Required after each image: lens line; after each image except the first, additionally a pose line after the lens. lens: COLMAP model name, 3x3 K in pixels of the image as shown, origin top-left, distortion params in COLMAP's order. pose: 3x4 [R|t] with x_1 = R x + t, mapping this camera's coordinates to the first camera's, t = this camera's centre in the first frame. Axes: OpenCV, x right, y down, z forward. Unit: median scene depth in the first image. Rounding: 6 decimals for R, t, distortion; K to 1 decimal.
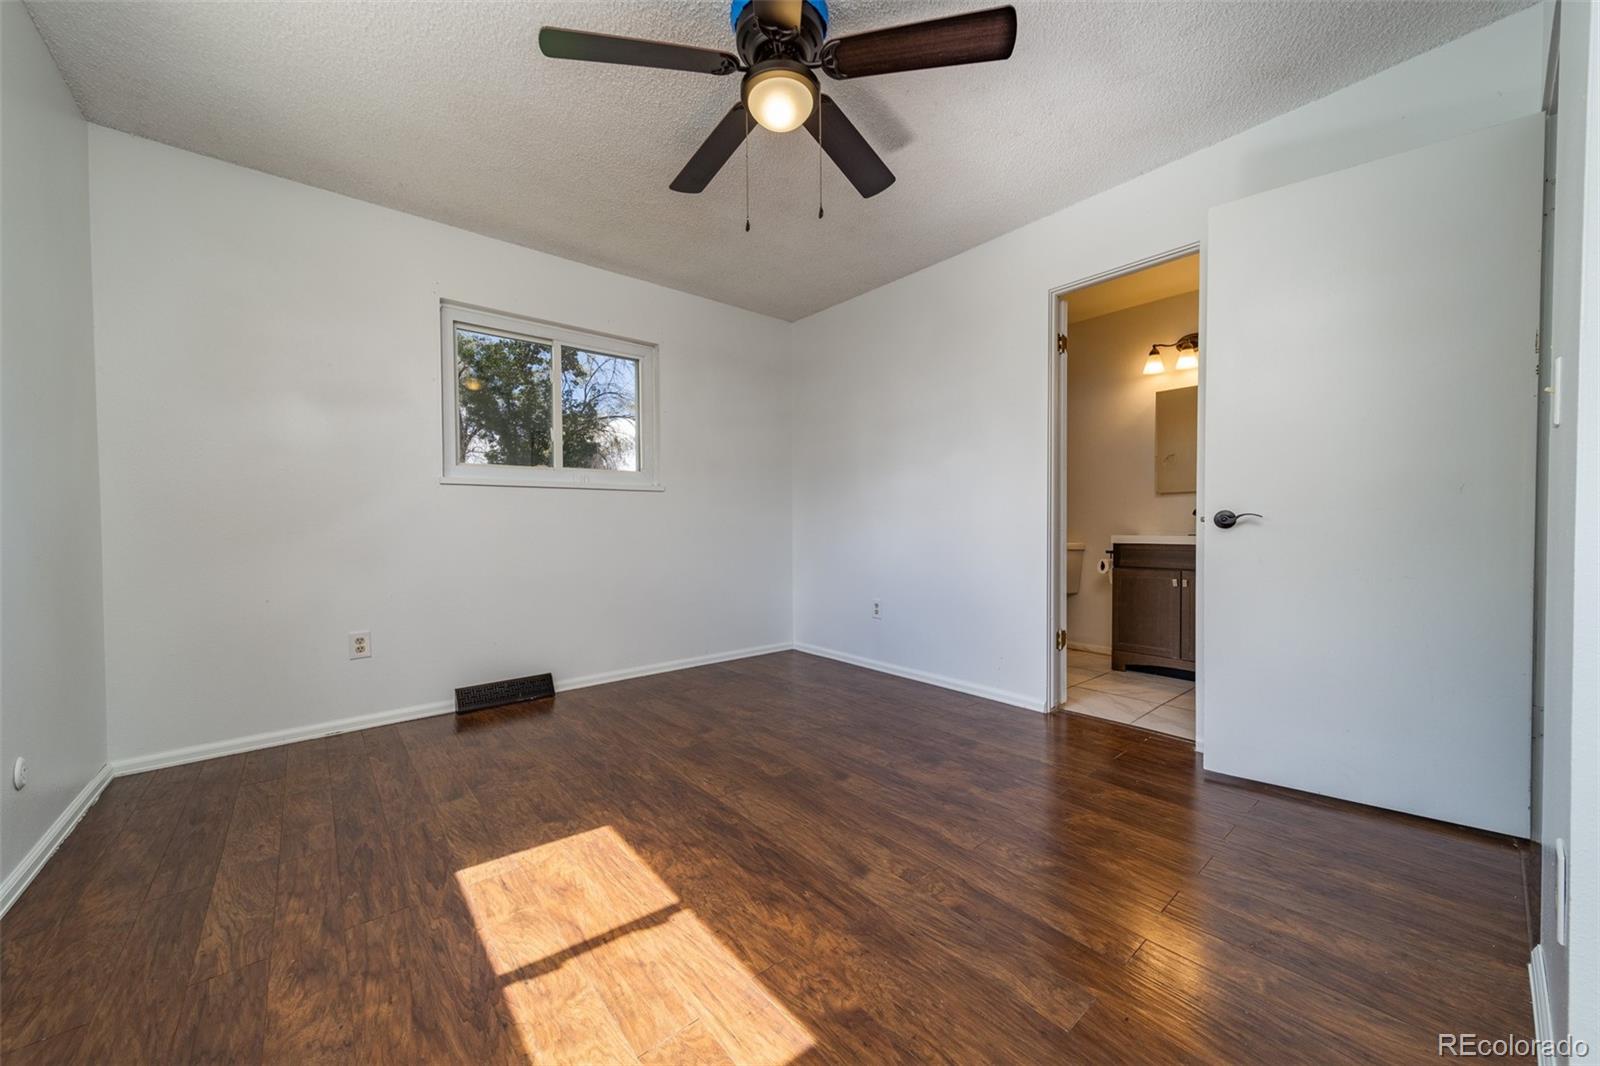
lens RADIAL K [[571.6, 0, 800.0], [0, 571.6, 533.0], [0, 0, 1]] dist [0.010769, -0.000133]
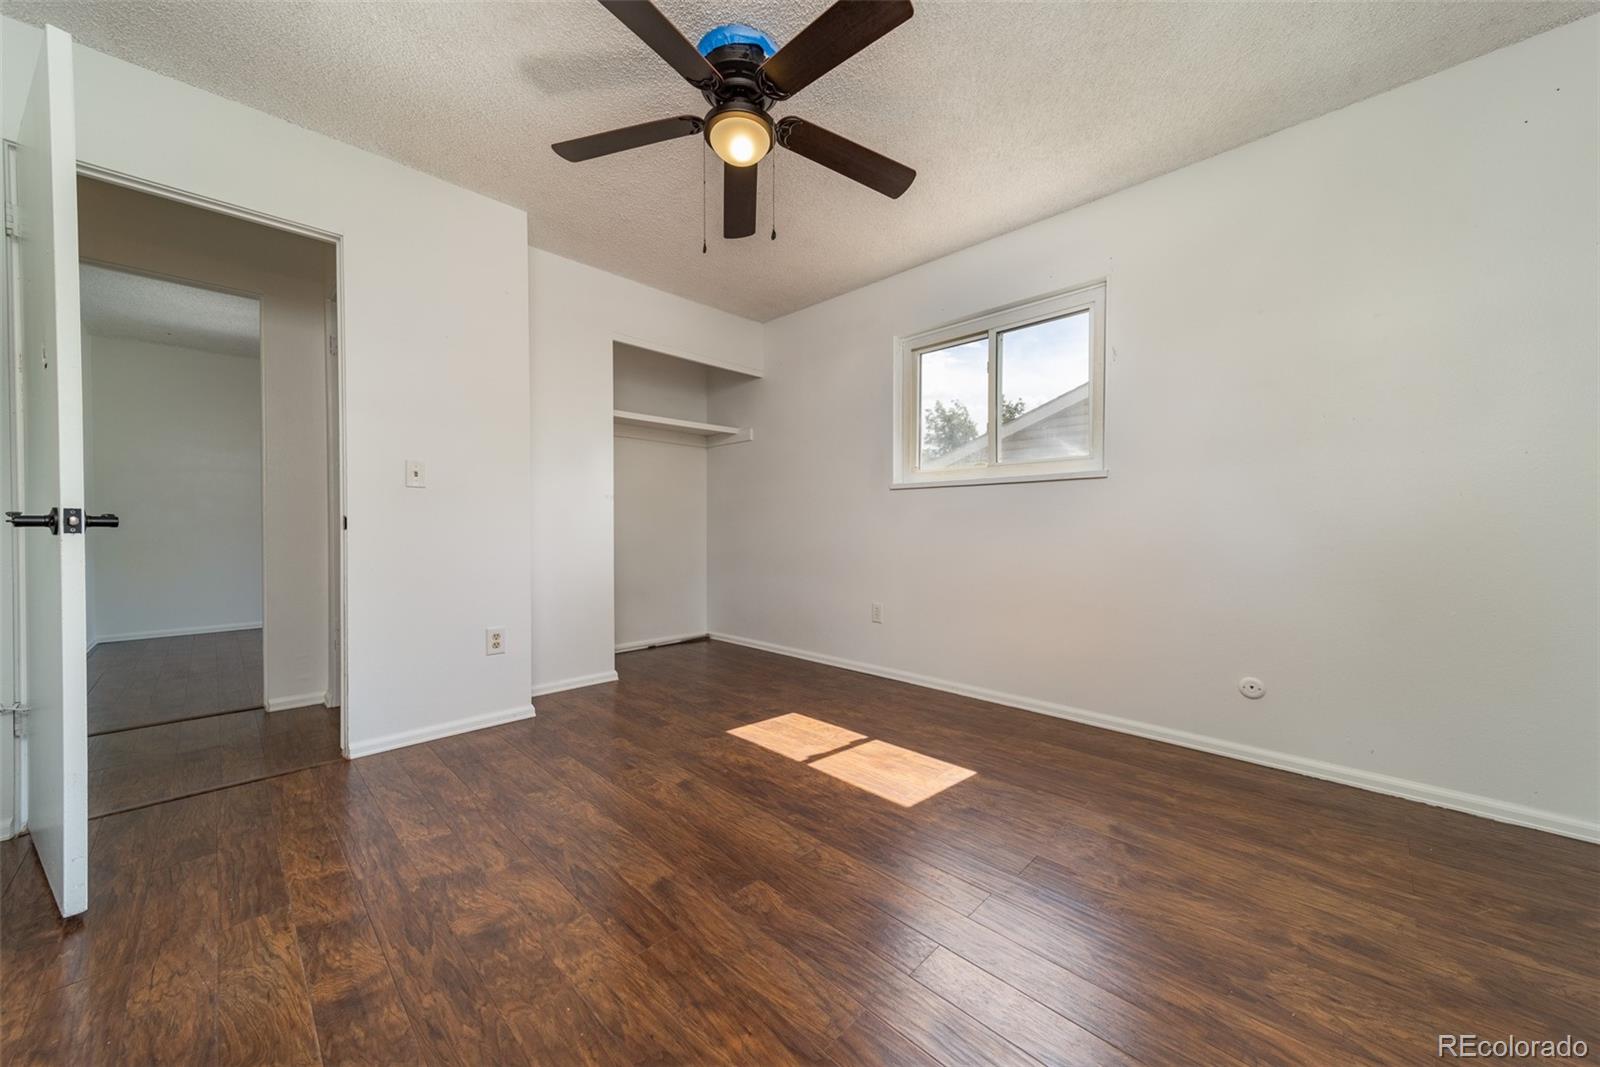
lens RADIAL K [[571.6, 0, 800.0], [0, 571.6, 533.5], [0, 0, 1]] dist [0.010769, -0.000133]
pose [[-0.995808, 0.007183, -0.091184, -0.045119], [0.004971, 0.999688, 0.024462, -0.027867], [0.091331, 0.023907, -0.995534, 2.291201]]
